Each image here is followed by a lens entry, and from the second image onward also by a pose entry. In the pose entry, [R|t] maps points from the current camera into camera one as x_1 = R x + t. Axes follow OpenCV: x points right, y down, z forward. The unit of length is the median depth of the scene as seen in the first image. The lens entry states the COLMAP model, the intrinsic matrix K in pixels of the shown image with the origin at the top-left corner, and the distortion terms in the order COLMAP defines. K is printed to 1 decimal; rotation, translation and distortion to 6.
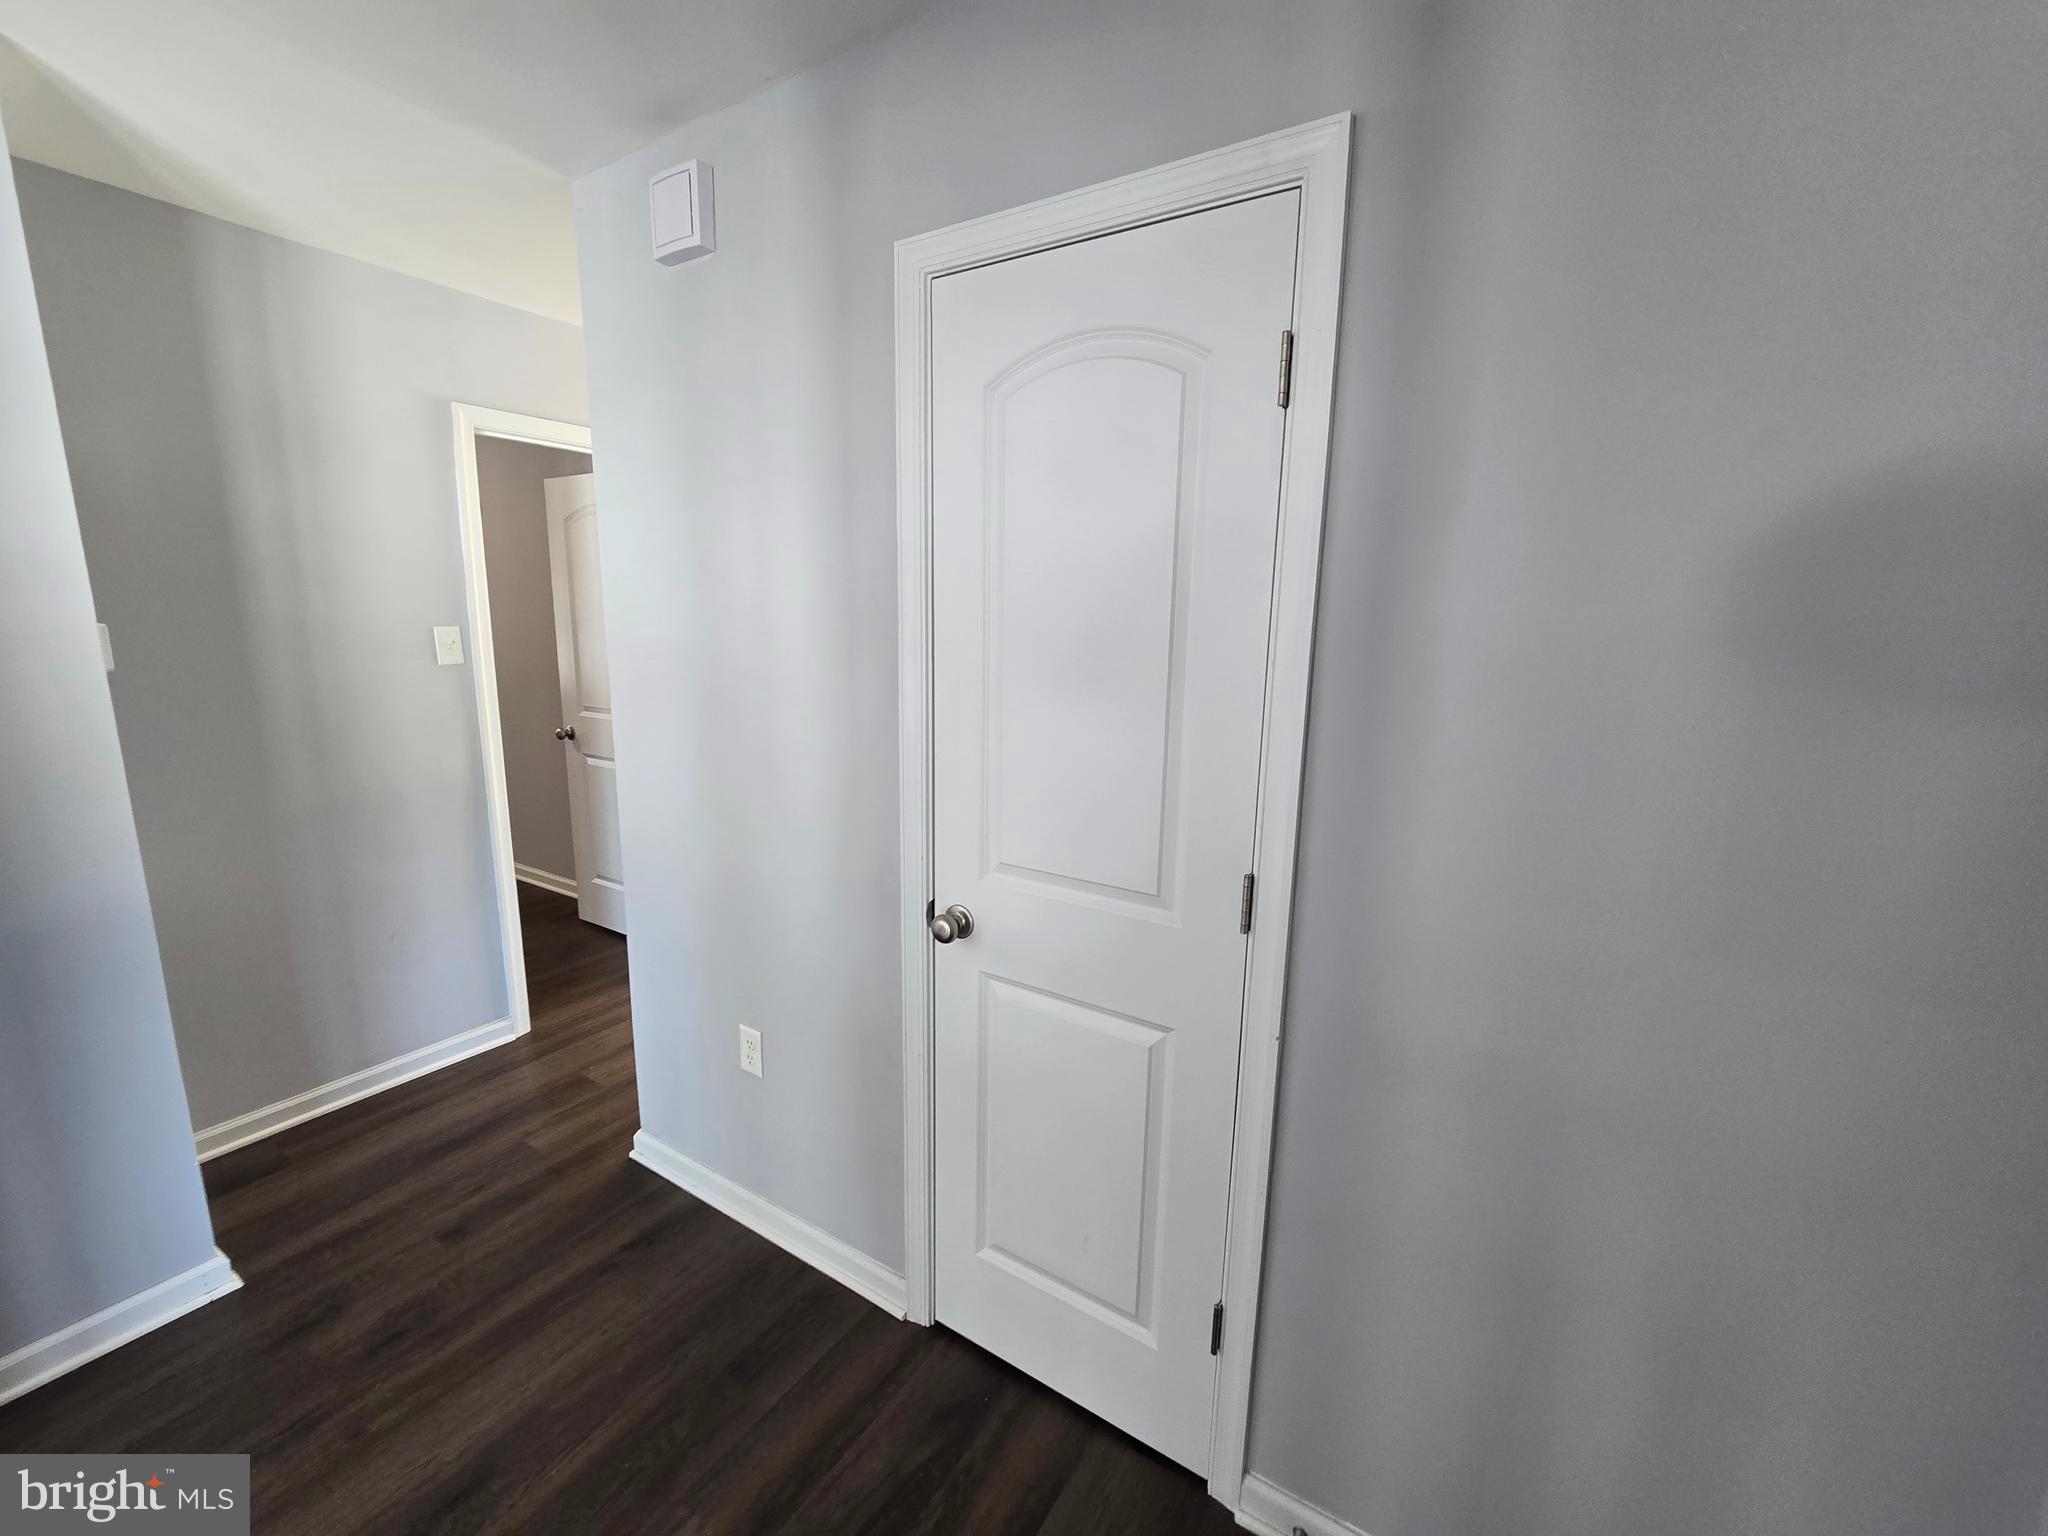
lens RADIAL K [[840.0, 0, 1014.3], [0, 840.0, 770.6], [0, 0, 1]] dist [-0.000844, 0.000503]
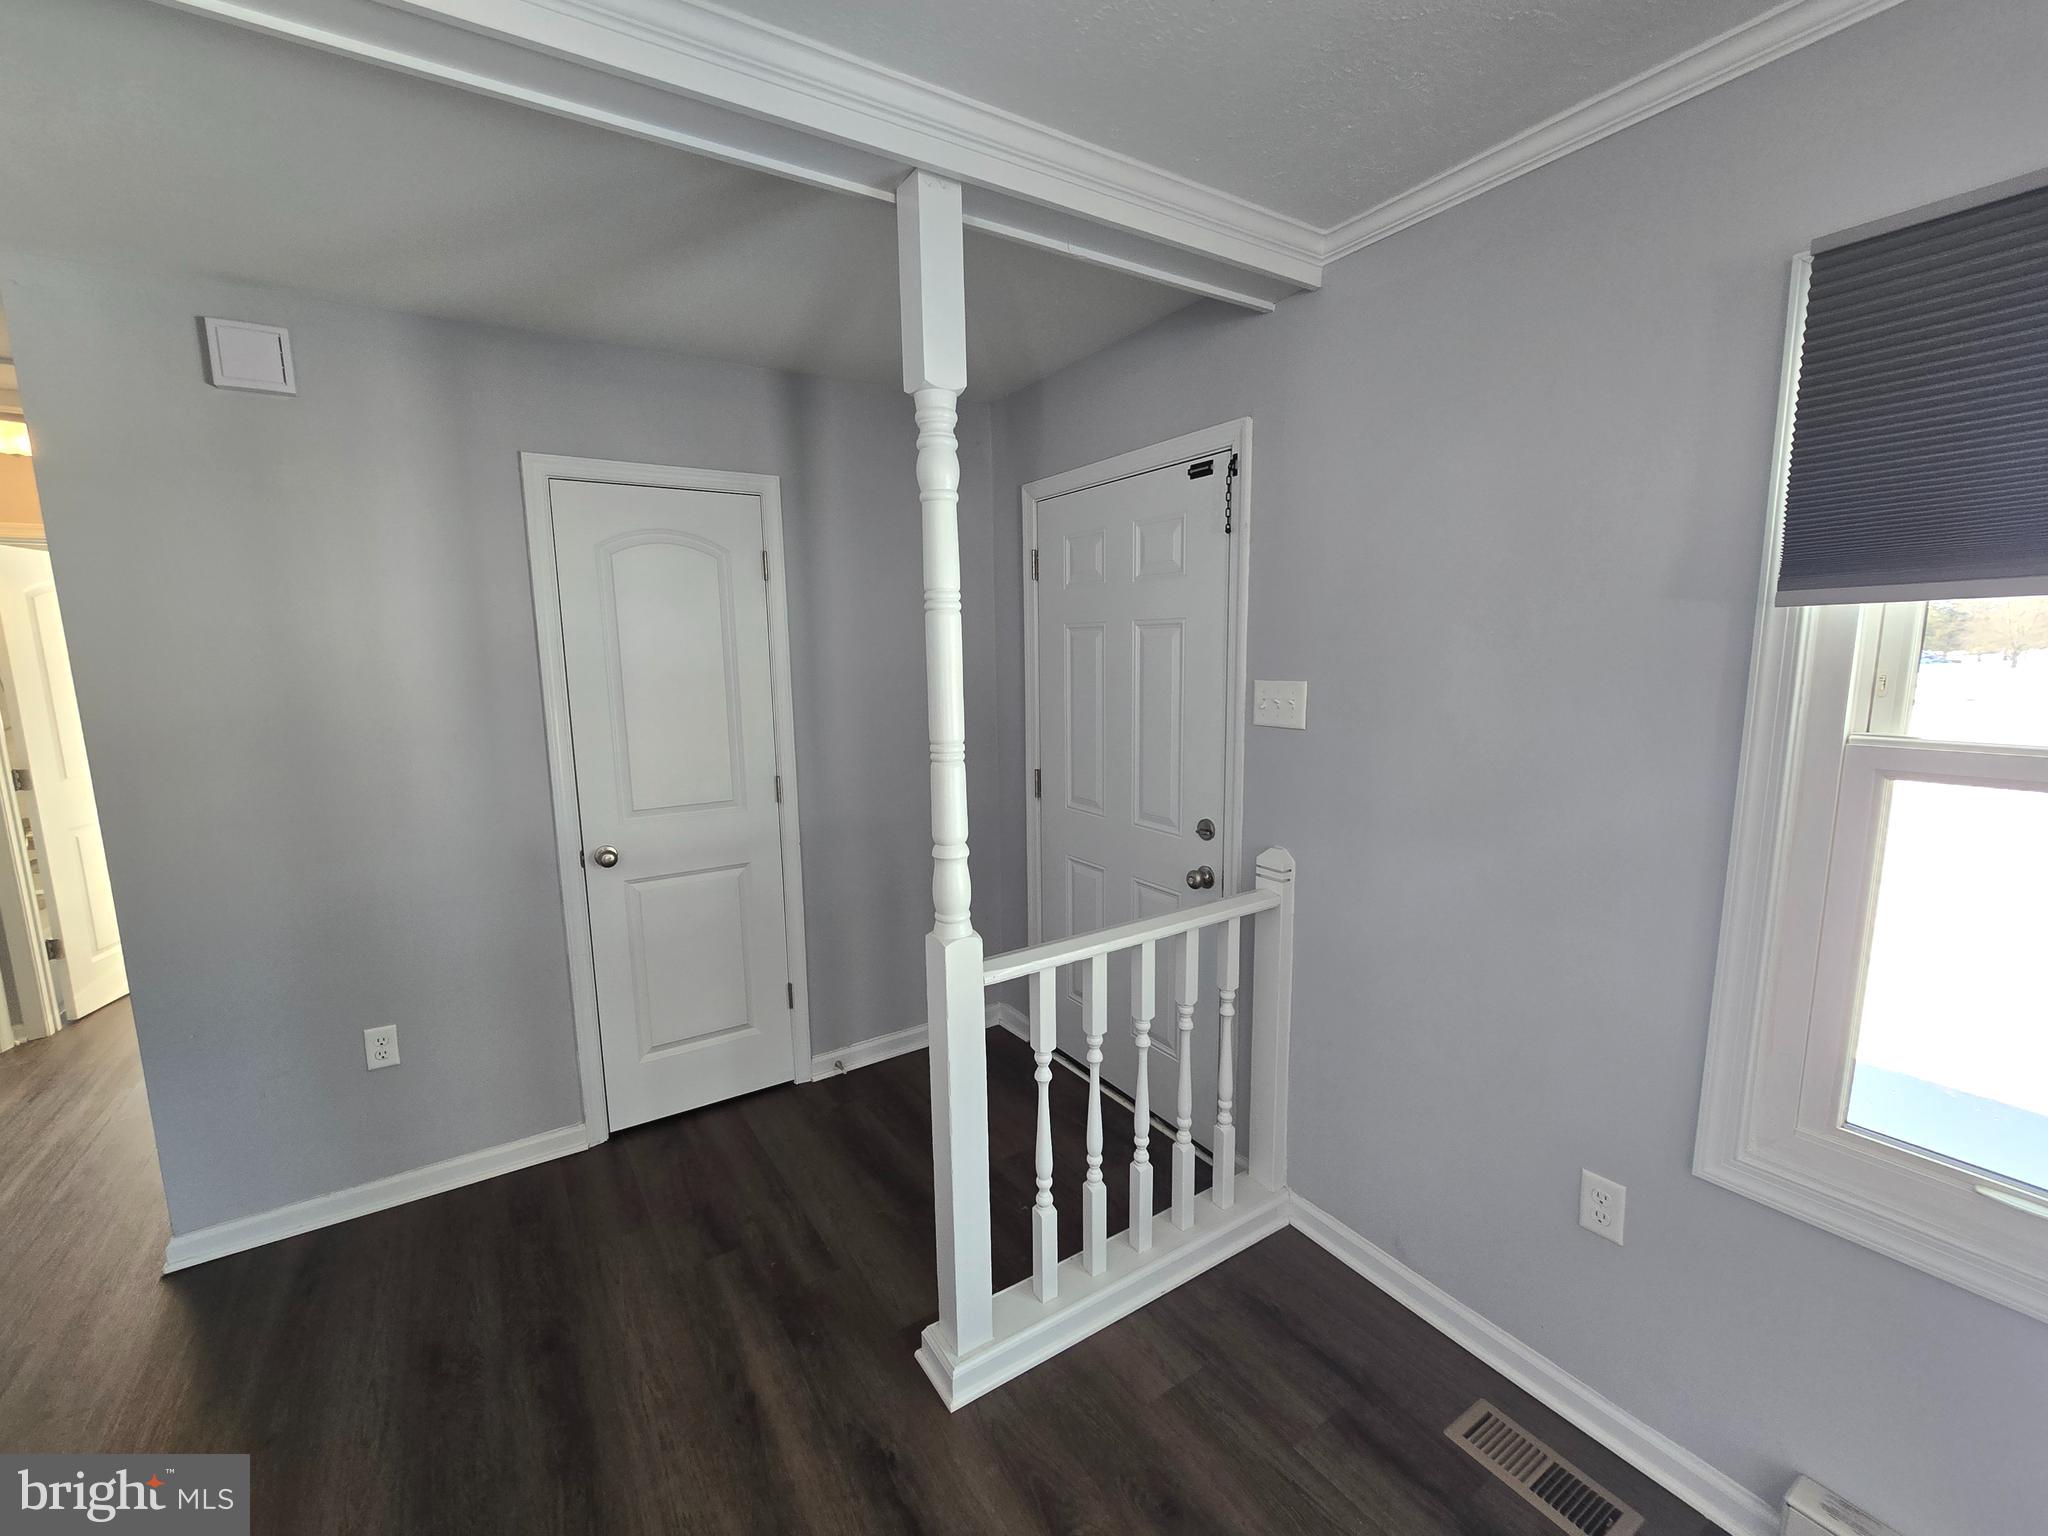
lens RADIAL K [[840.0, 0, 1014.3], [0, 840.0, 770.6], [0, 0, 1]] dist [-0.000844, 0.000503]
pose [[0.412056, -0.155006, 0.897877, -1.281066], [0.196156, 0.977408, 0.078715, 0.047767], [-0.889794, 0.143689, 0.433152, -0.483840]]
